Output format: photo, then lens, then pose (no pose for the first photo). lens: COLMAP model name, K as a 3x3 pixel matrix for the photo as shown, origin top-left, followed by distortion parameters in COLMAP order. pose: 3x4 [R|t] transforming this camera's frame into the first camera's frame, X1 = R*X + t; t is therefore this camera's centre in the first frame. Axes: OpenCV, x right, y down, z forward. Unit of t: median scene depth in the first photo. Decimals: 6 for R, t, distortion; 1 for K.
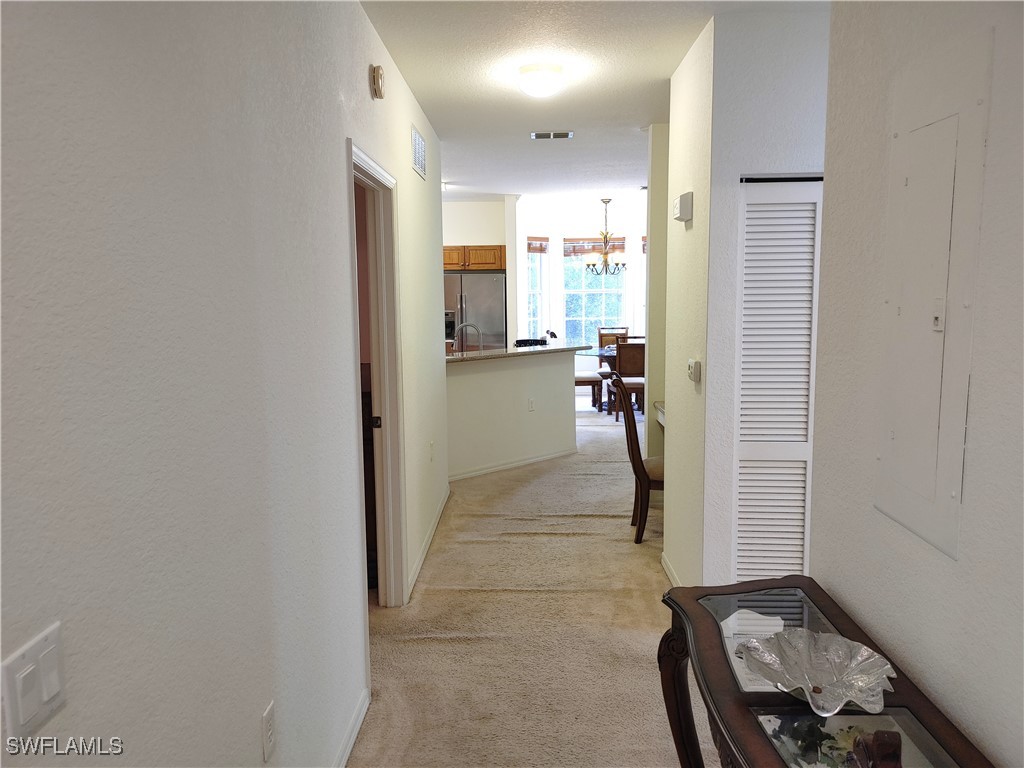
lens RADIAL K [[783.8, 0, 512.0], [0, 783.8, 384.0], [0, 0, 1]] dist [0.067165, -0.064436]
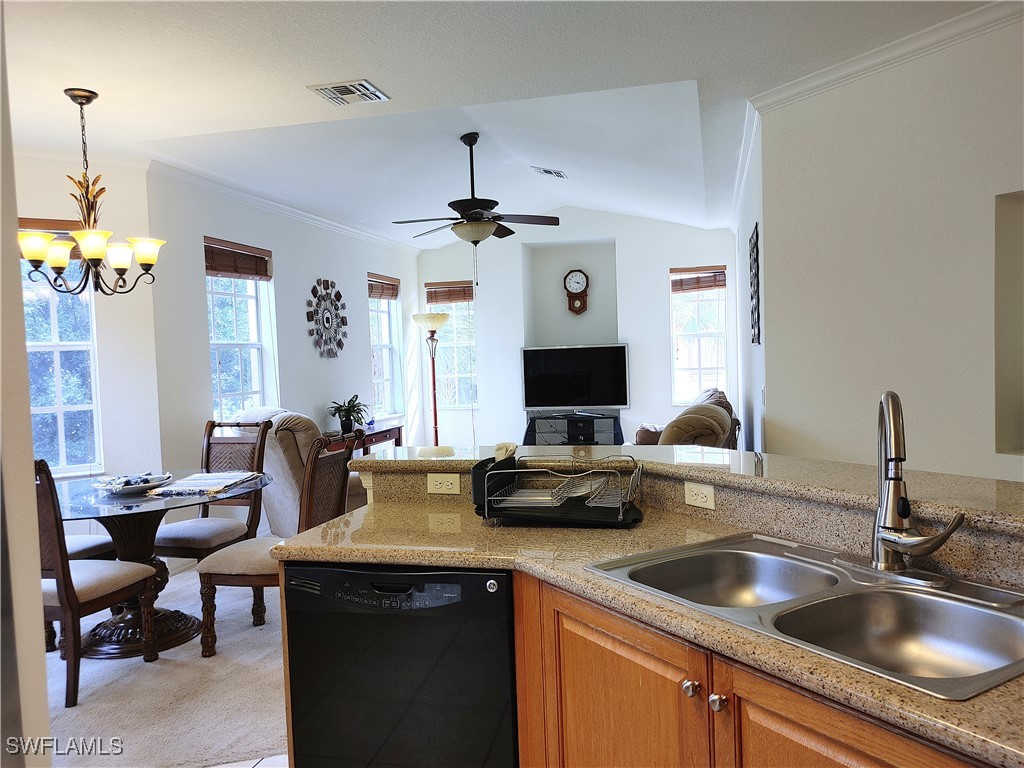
lens RADIAL K [[783.8, 0, 512.0], [0, 783.8, 384.0], [0, 0, 1]] dist [0.067165, -0.064436]
pose [[0.266104, -0.041708, 0.963042, -0.200079], [0.154359, 0.988015, 0.000137, -0.067043], [-0.951505, 0.148617, 0.269353, 0.738407]]
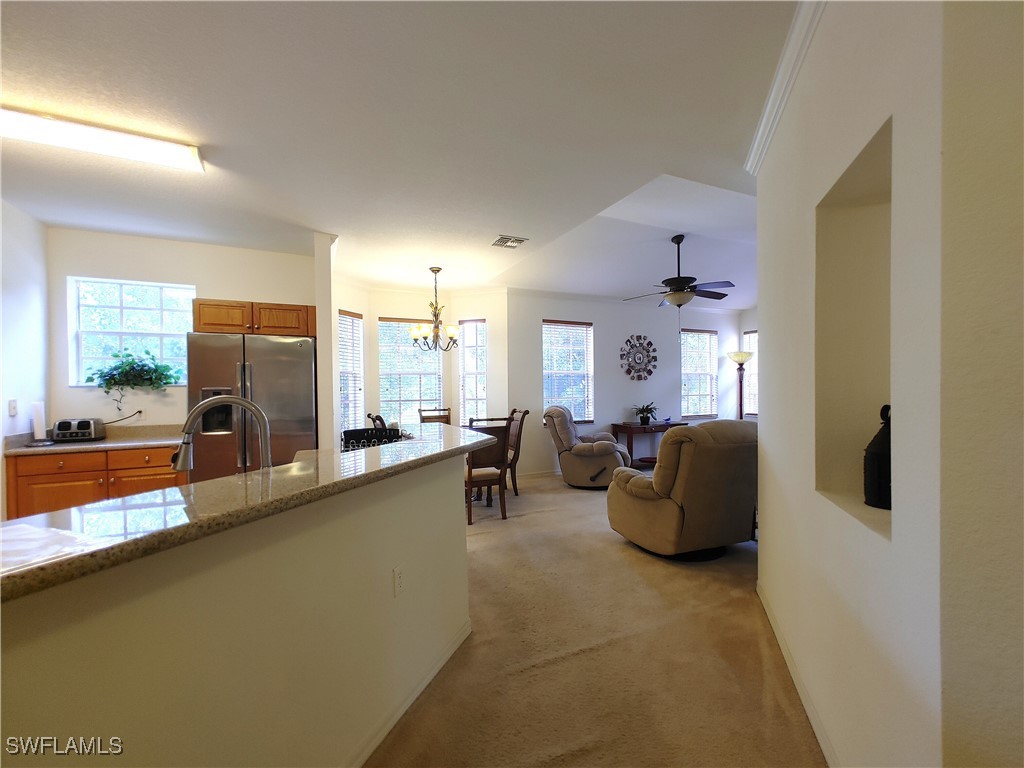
lens RADIAL K [[439.3, 0, 522.7], [0, 439.3, 388.5], [0, 0, 1]] dist [0.000586, 0.000325]
pose [[0.907535, -0.005152, 0.419945, -0.003682], [0.058353, 0.991773, -0.113938, -0.032914], [-0.415903, 0.127908, 0.900369, 0.528731]]
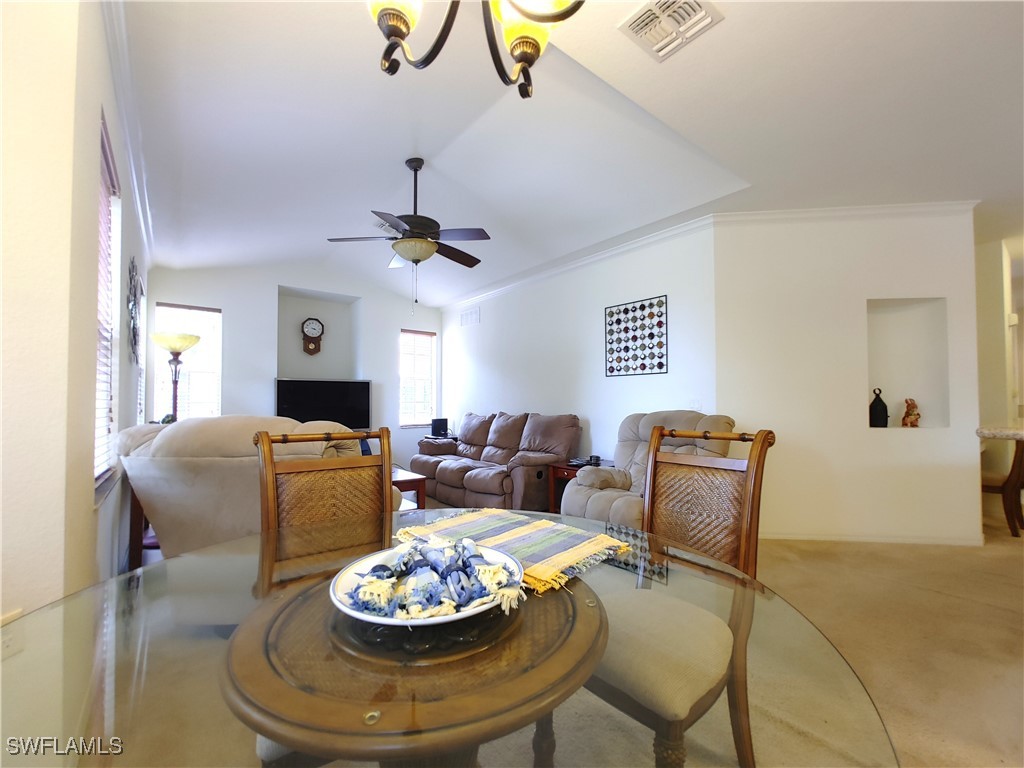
lens RADIAL K [[425.7, 0, 514.2], [0, 425.7, 389.1], [0, 0, 1]] dist [-0.001261, -0.000059]
pose [[-0.611861, 0.023264, 0.790623, 0.075063], [0.102220, 0.993511, 0.049874, -0.089496], [-0.784332, 0.111333, -0.610269, 1.076075]]
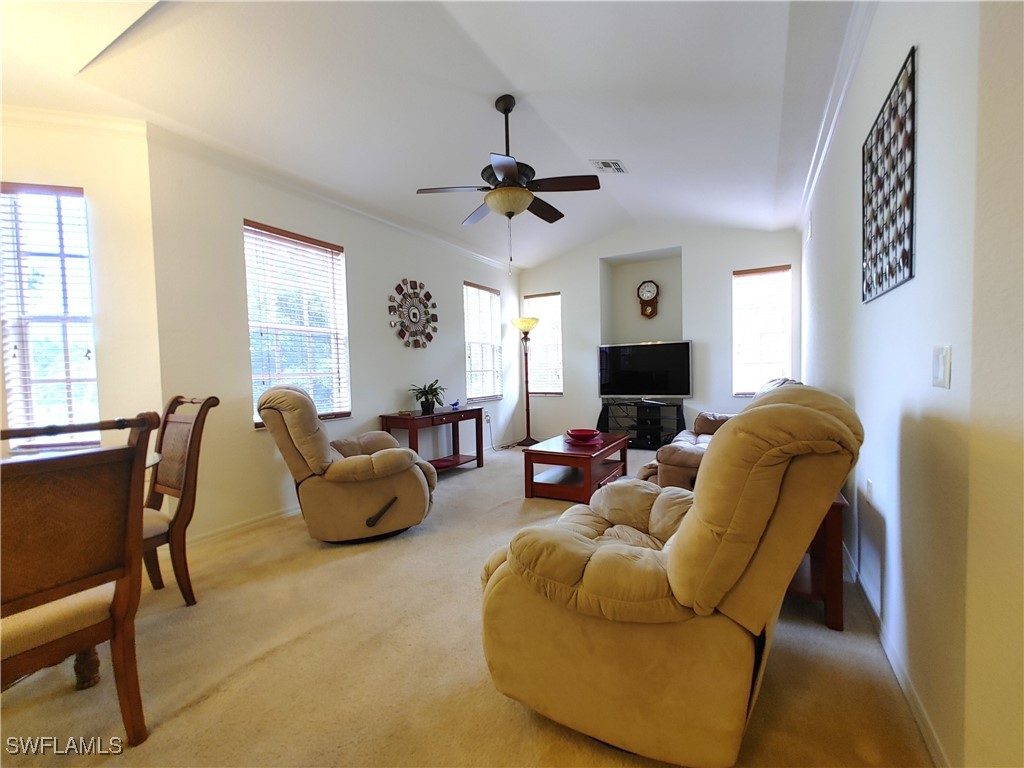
lens RADIAL K [[439.3, 0, 522.7], [0, 439.3, 388.5], [0, 0, 1]] dist [0.000586, 0.000325]
pose [[0.493127, -0.043744, 0.868857, 0.108488], [0.133439, 0.990720, -0.025856, -0.044784], [-0.859662, 0.128690, 0.494388, 0.763493]]
